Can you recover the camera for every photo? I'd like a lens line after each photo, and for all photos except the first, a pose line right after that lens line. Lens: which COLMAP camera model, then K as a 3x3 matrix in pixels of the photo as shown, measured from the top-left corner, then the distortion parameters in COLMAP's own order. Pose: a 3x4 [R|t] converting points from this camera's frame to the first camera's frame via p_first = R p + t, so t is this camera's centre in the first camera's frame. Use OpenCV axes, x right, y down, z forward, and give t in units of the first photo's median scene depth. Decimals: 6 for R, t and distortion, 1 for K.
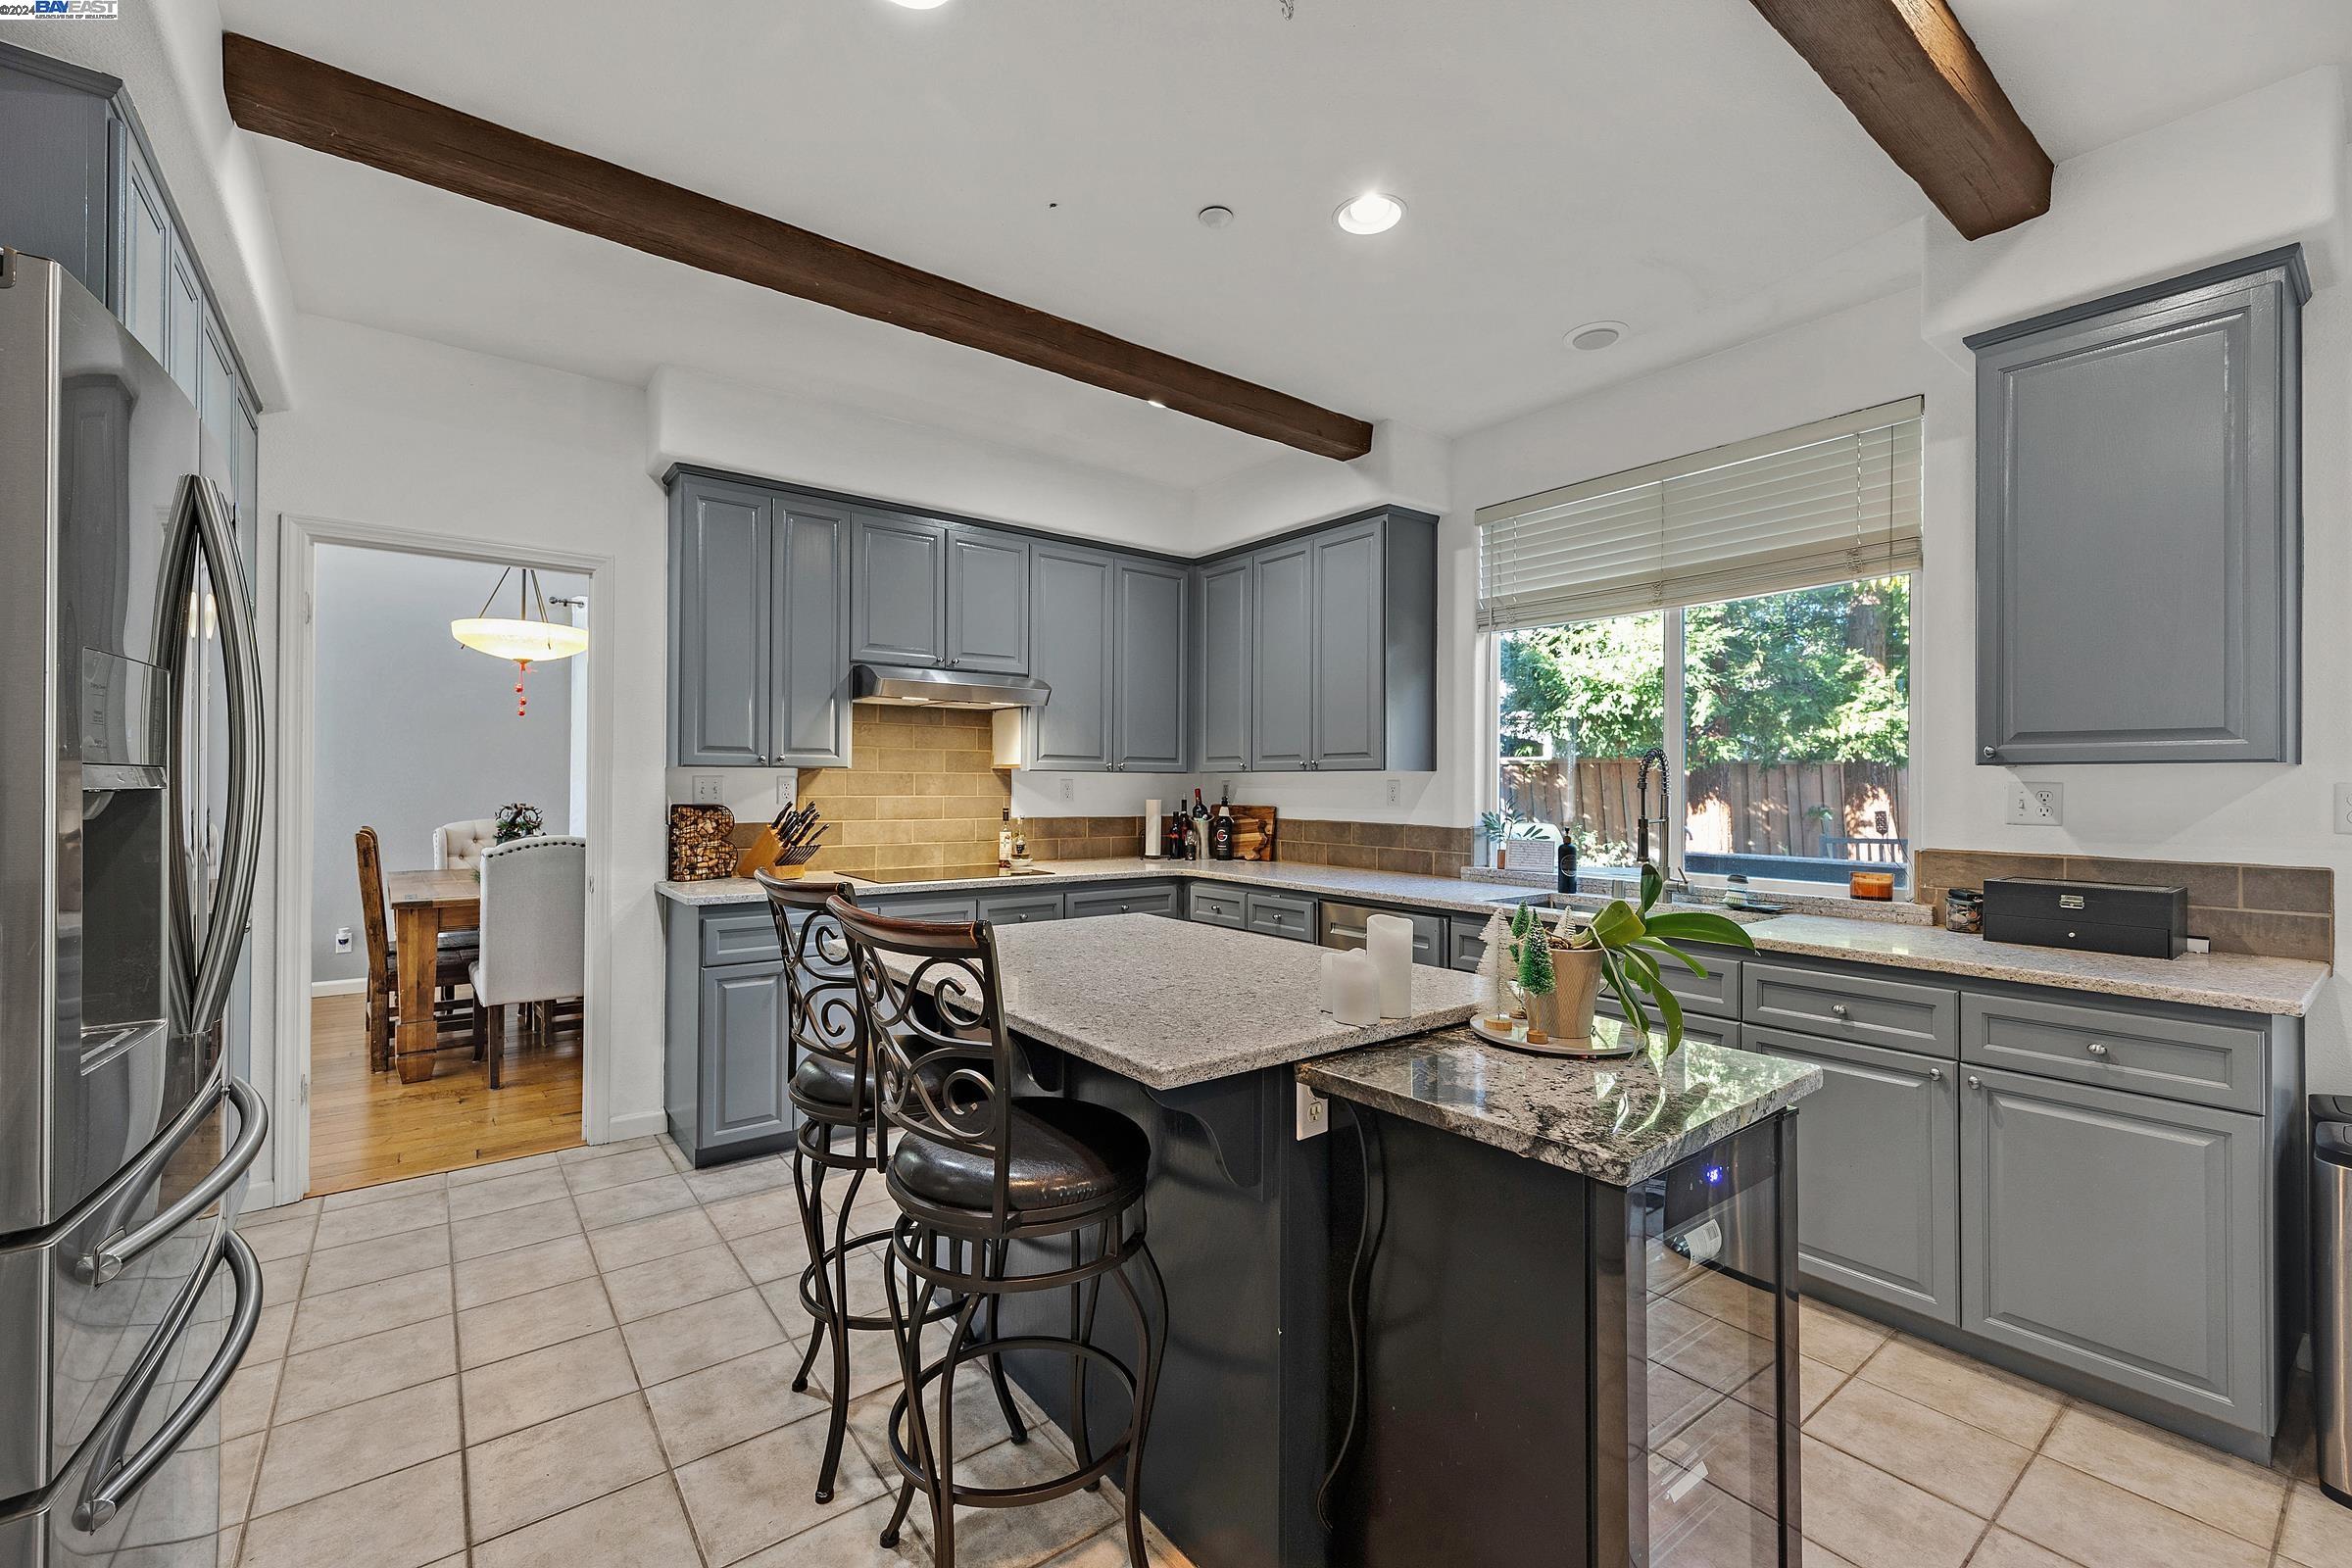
lens RADIAL K [[955.8, 0, 1195.6], [0, 955.8, 780.4], [0, 0, 1]] dist [-0.000109, -0.000005]
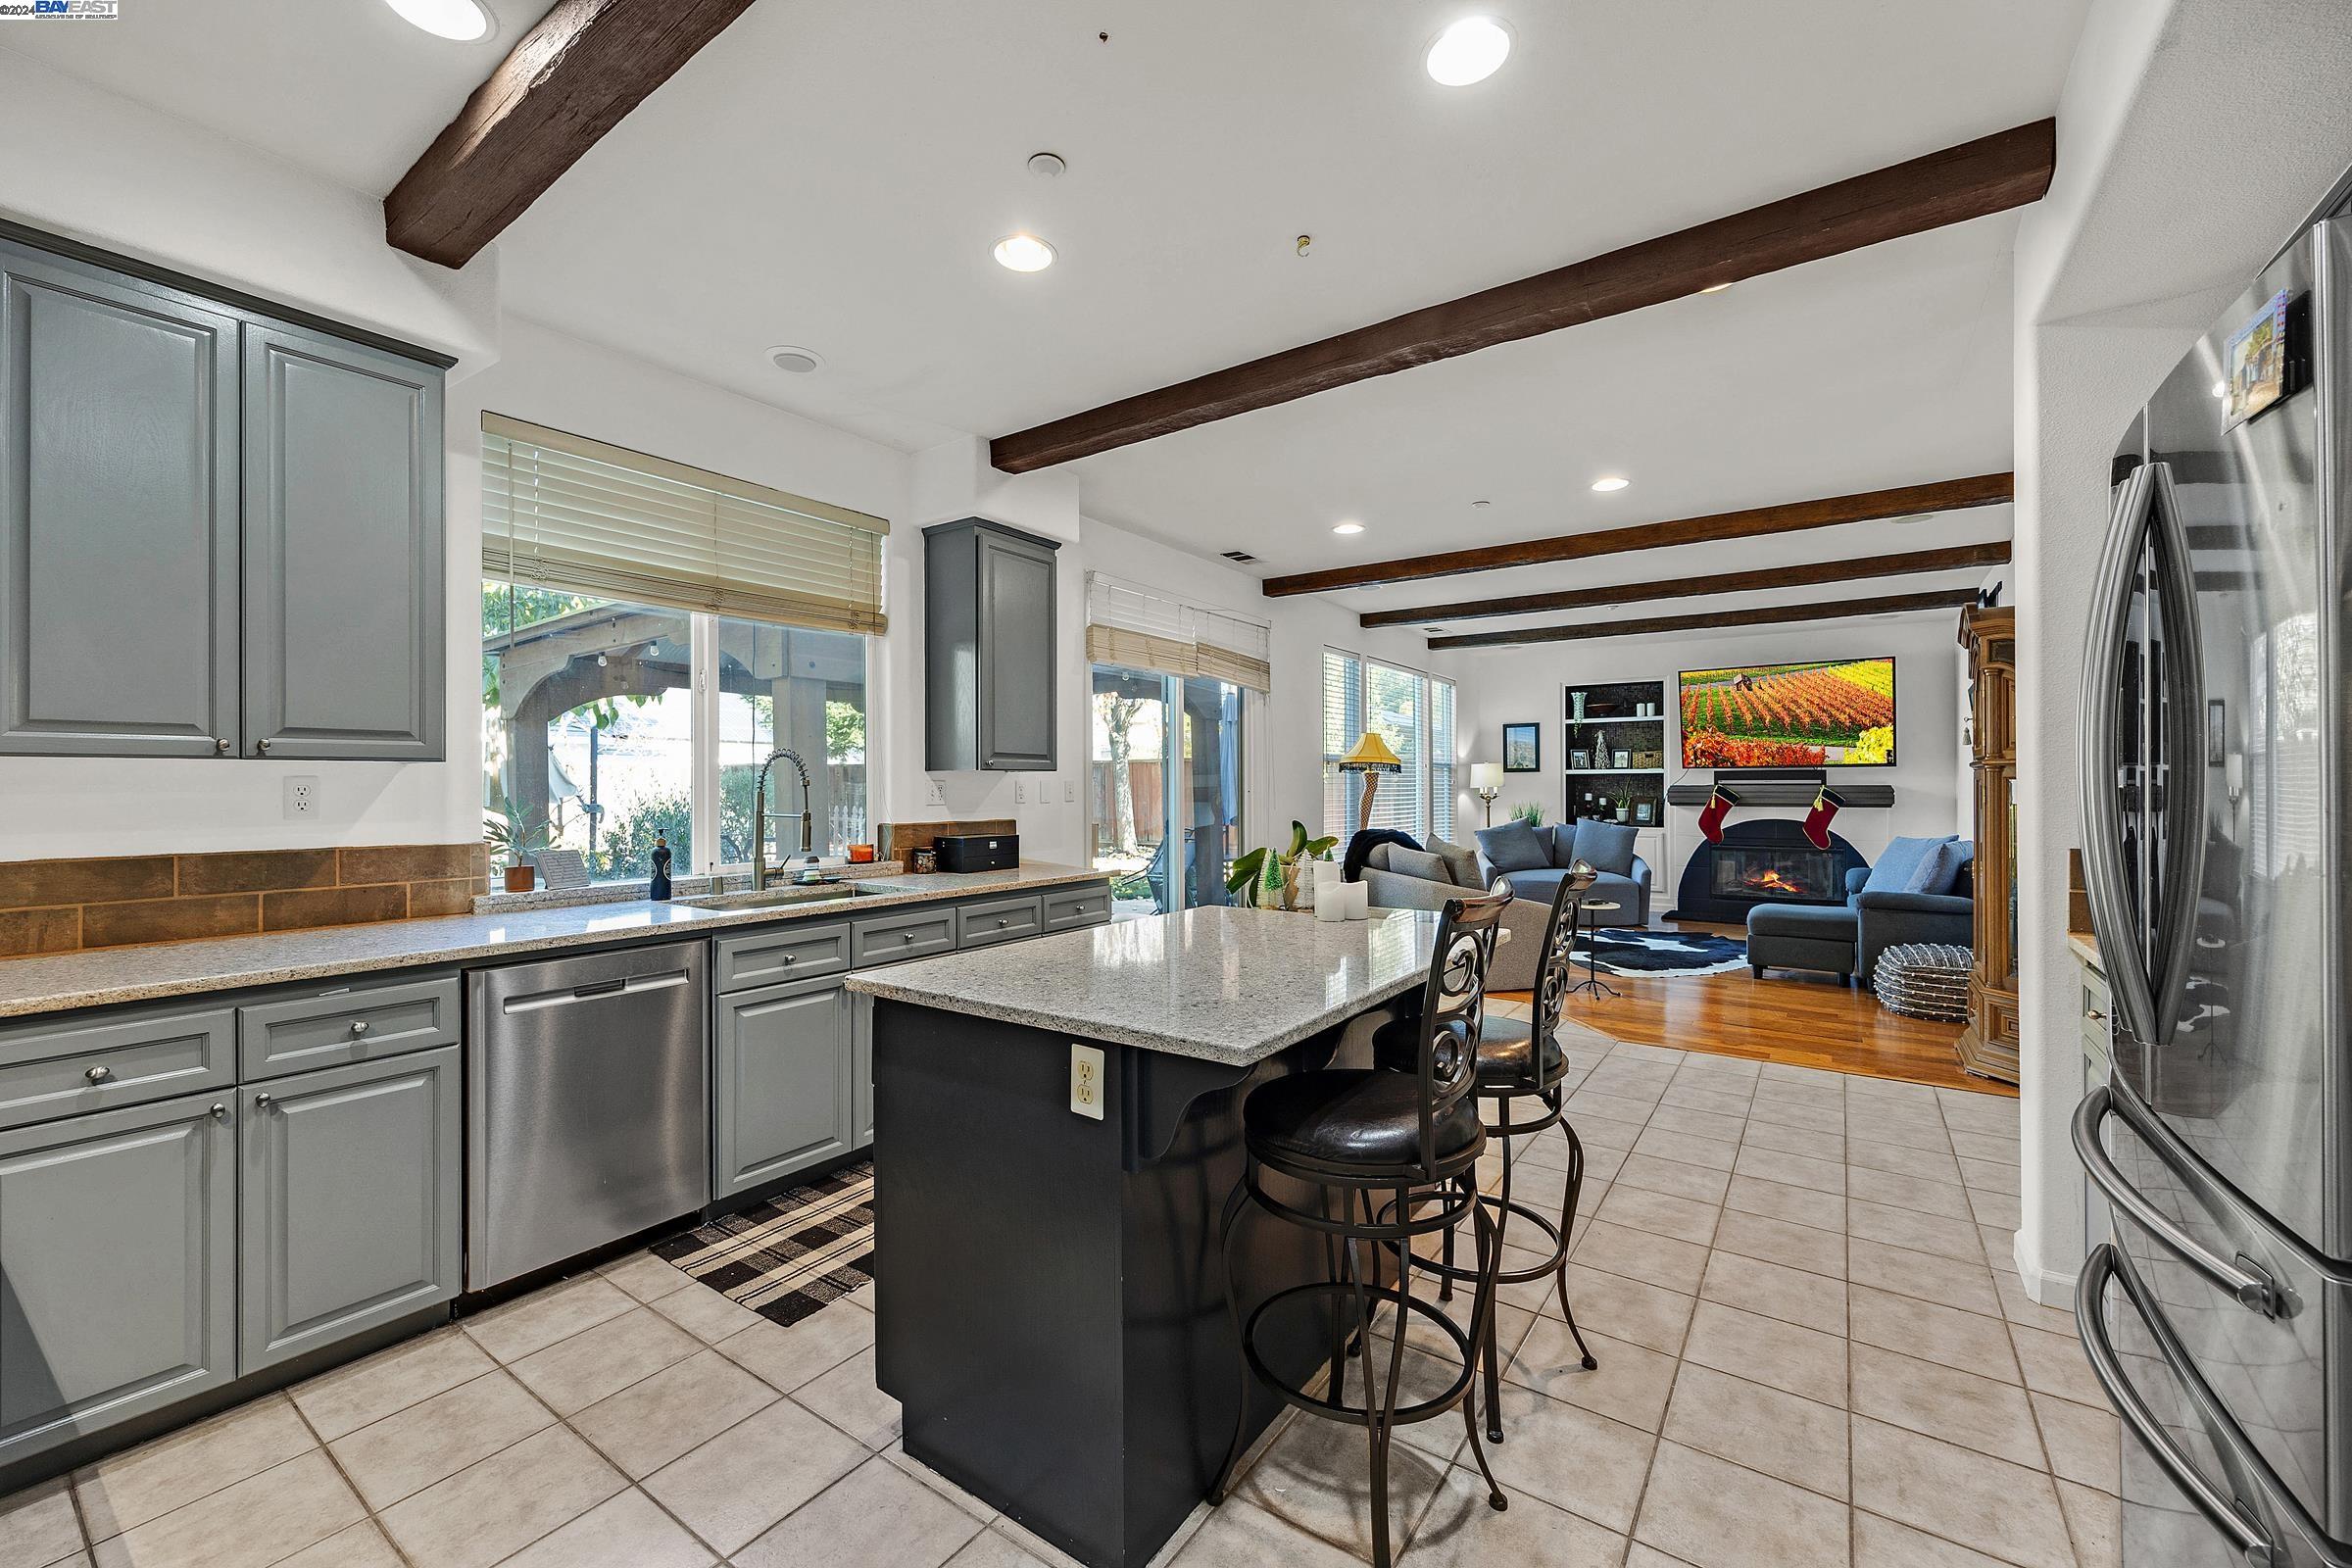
lens RADIAL K [[955.8, 0, 1195.6], [0, 955.8, 780.4], [0, 0, 1]] dist [-0.000109, -0.000005]
pose [[-0.296745, -0.003191, 0.954952, -0.563227], [-0.005572, 0.999983, 0.001610, -0.001627], [-0.954941, -0.004843, -0.296757, 0.685791]]
